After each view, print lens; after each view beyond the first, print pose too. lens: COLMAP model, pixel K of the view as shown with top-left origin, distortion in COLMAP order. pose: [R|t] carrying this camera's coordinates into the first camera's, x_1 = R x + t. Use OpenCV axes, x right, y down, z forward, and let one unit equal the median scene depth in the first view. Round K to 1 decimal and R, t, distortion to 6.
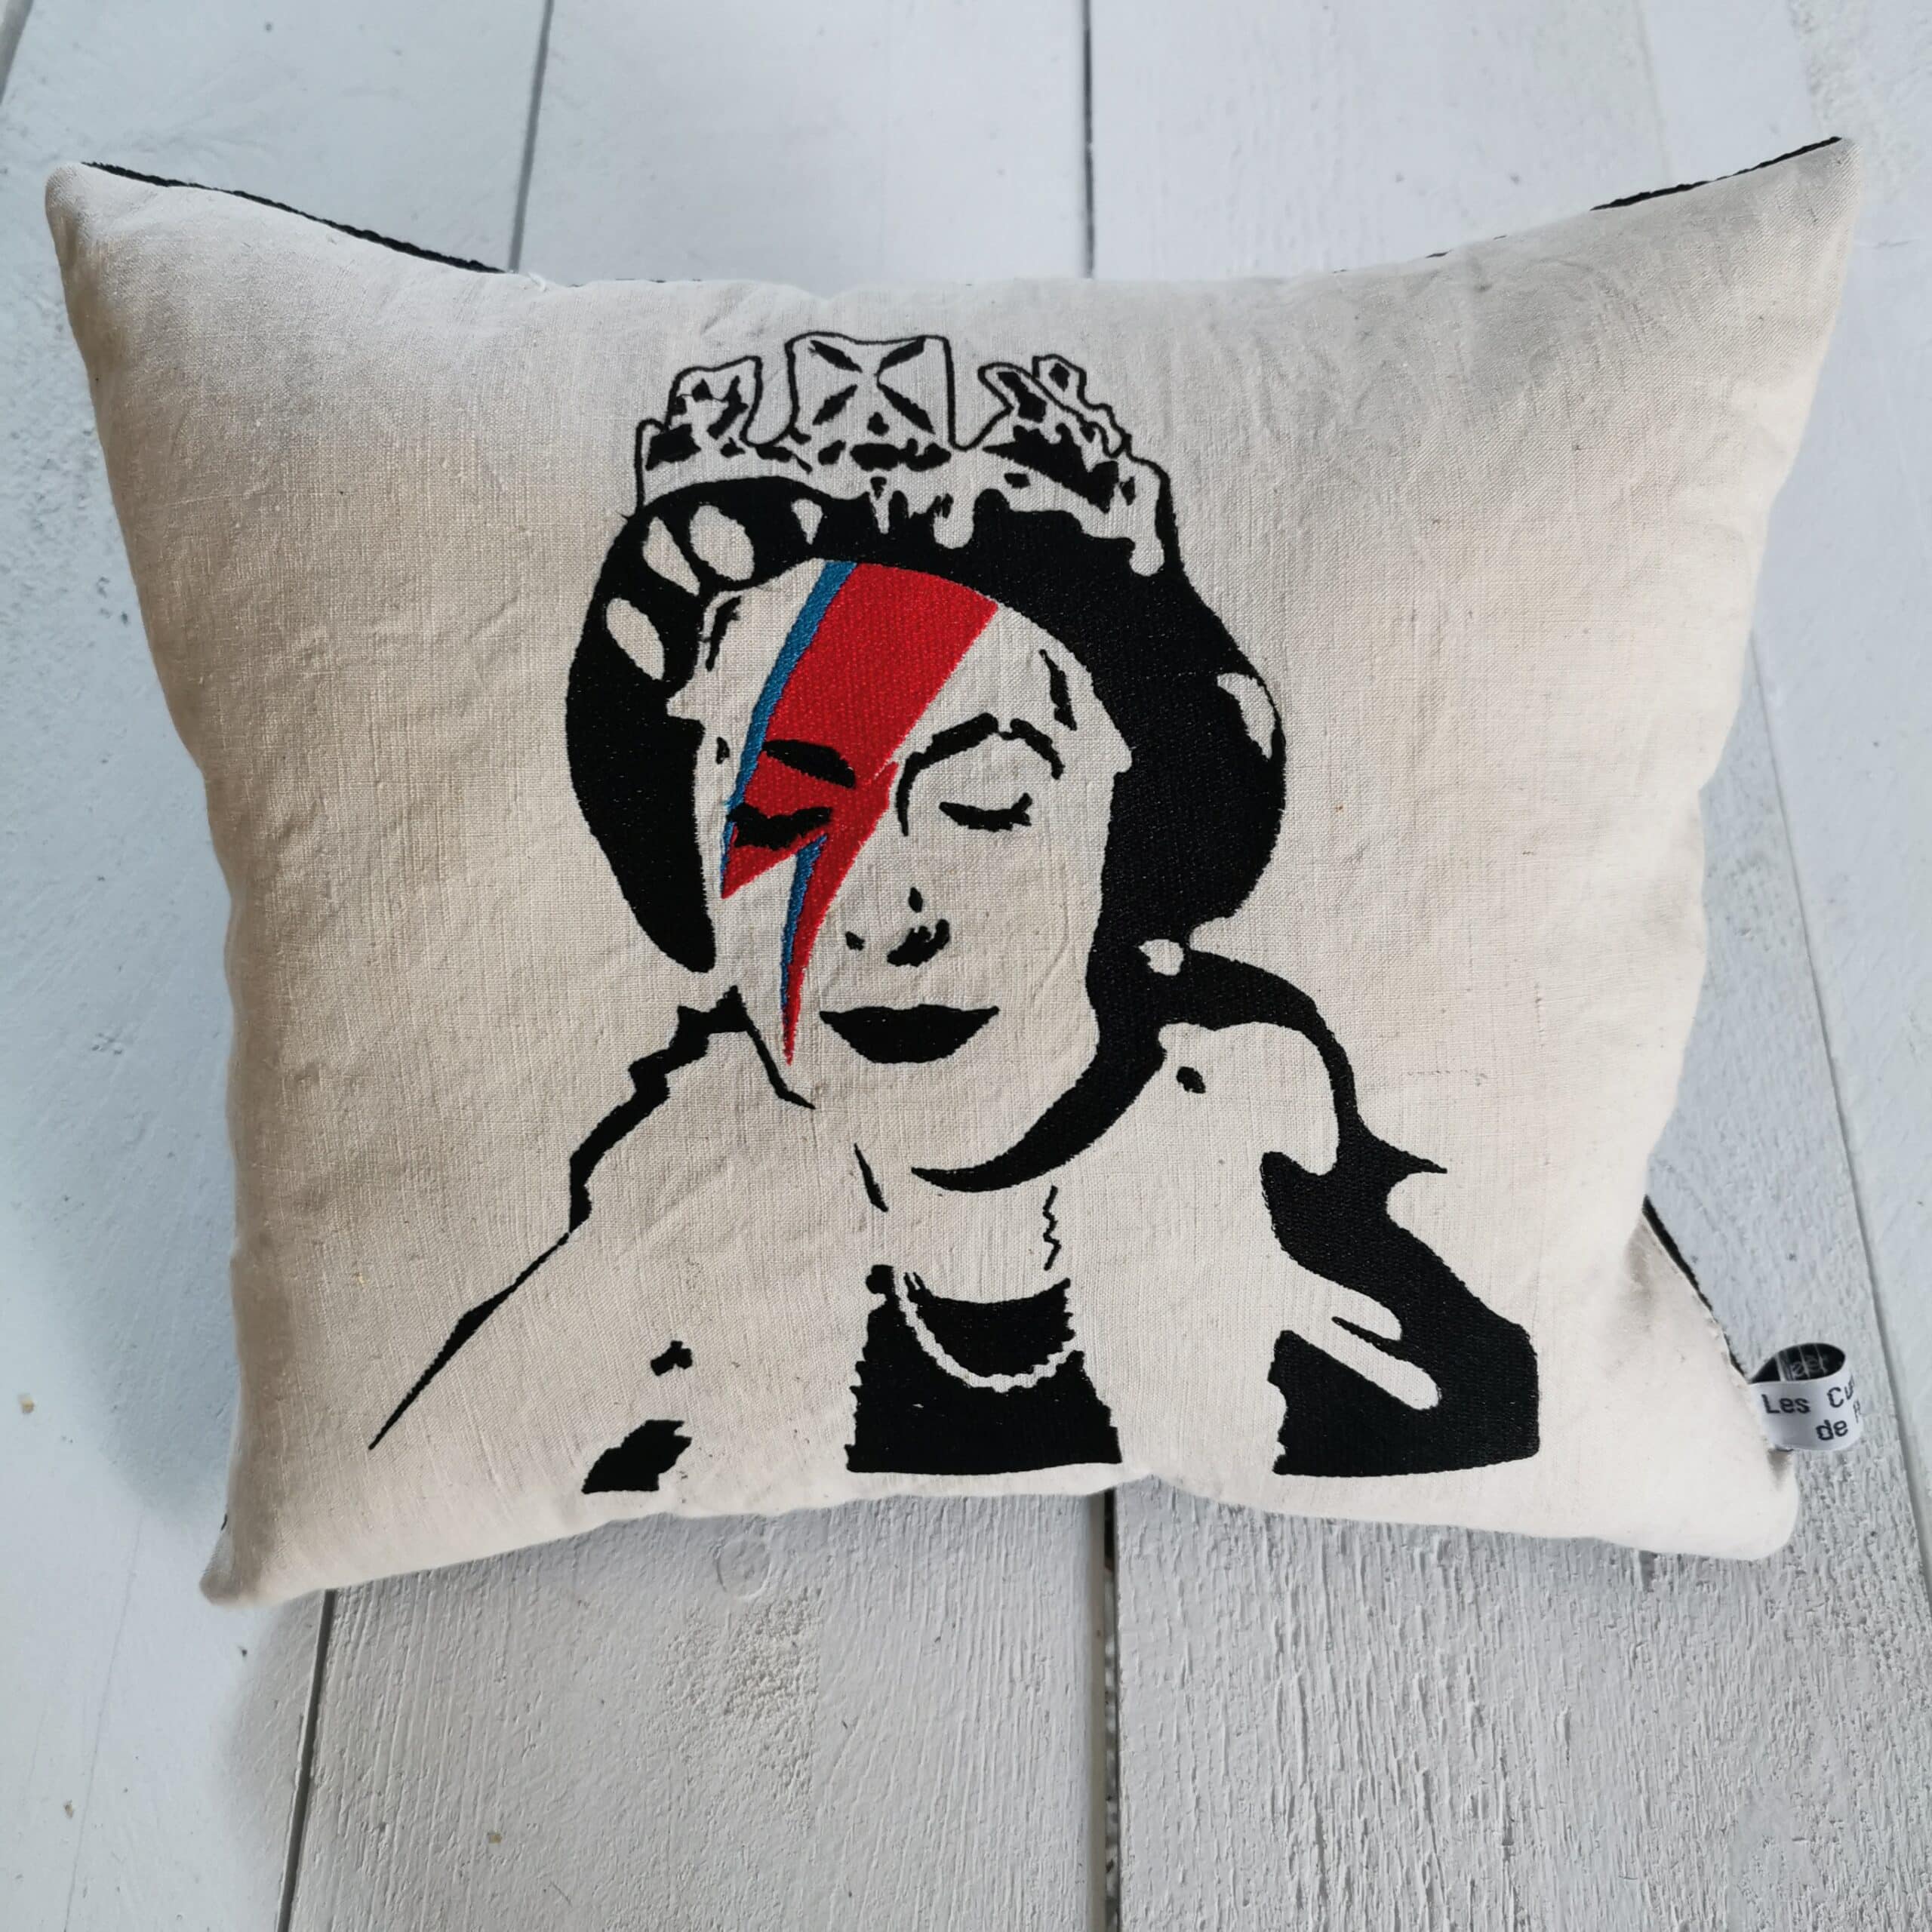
lens RADIAL K [[2104.7, 0, 963.4], [0, 2104.7, 995.2], [0, 0, 1]] dist [-0.030012, 0.022940]
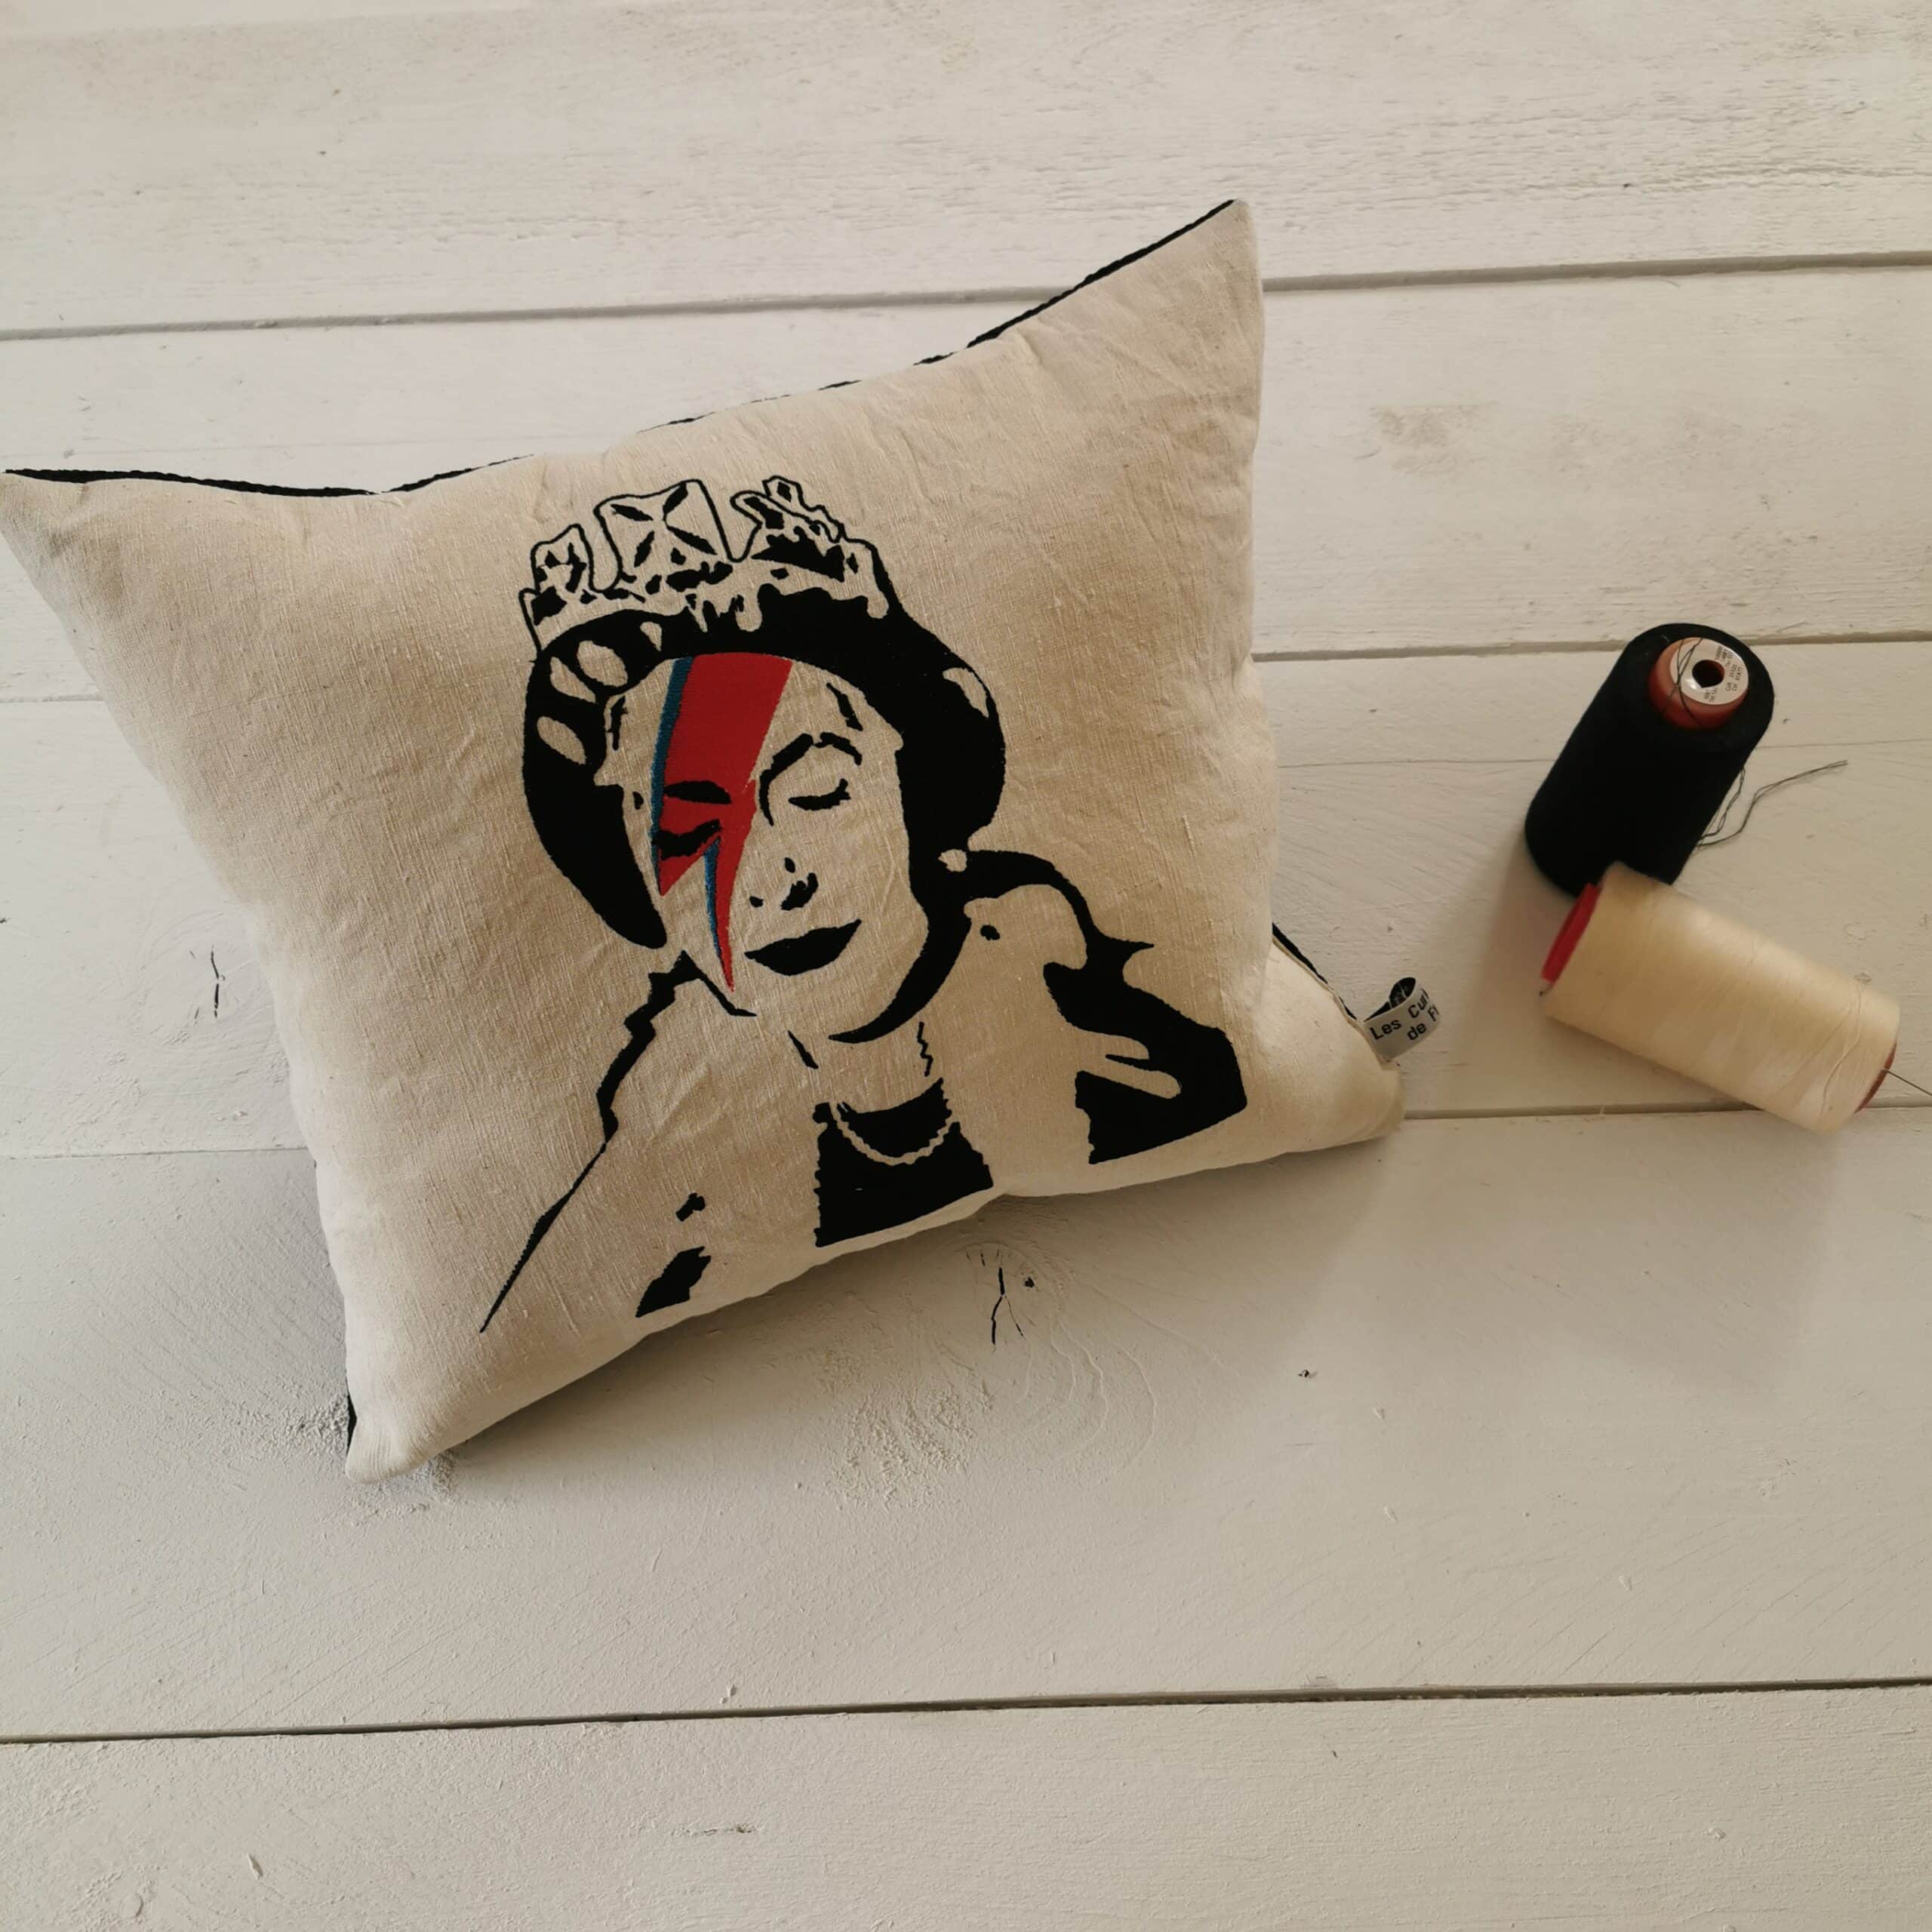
lens RADIAL K [[2132.5, 0, 966.0], [0, 2132.5, 966.0], [0, 0, 1]] dist [0.141908, 0.008681]
pose [[0.946267, -0.263695, 0.187199, -0.206963], [0.247548, 0.963129, 0.105372, -0.104824], [-0.208083, -0.053370, 0.976654, -0.524851]]
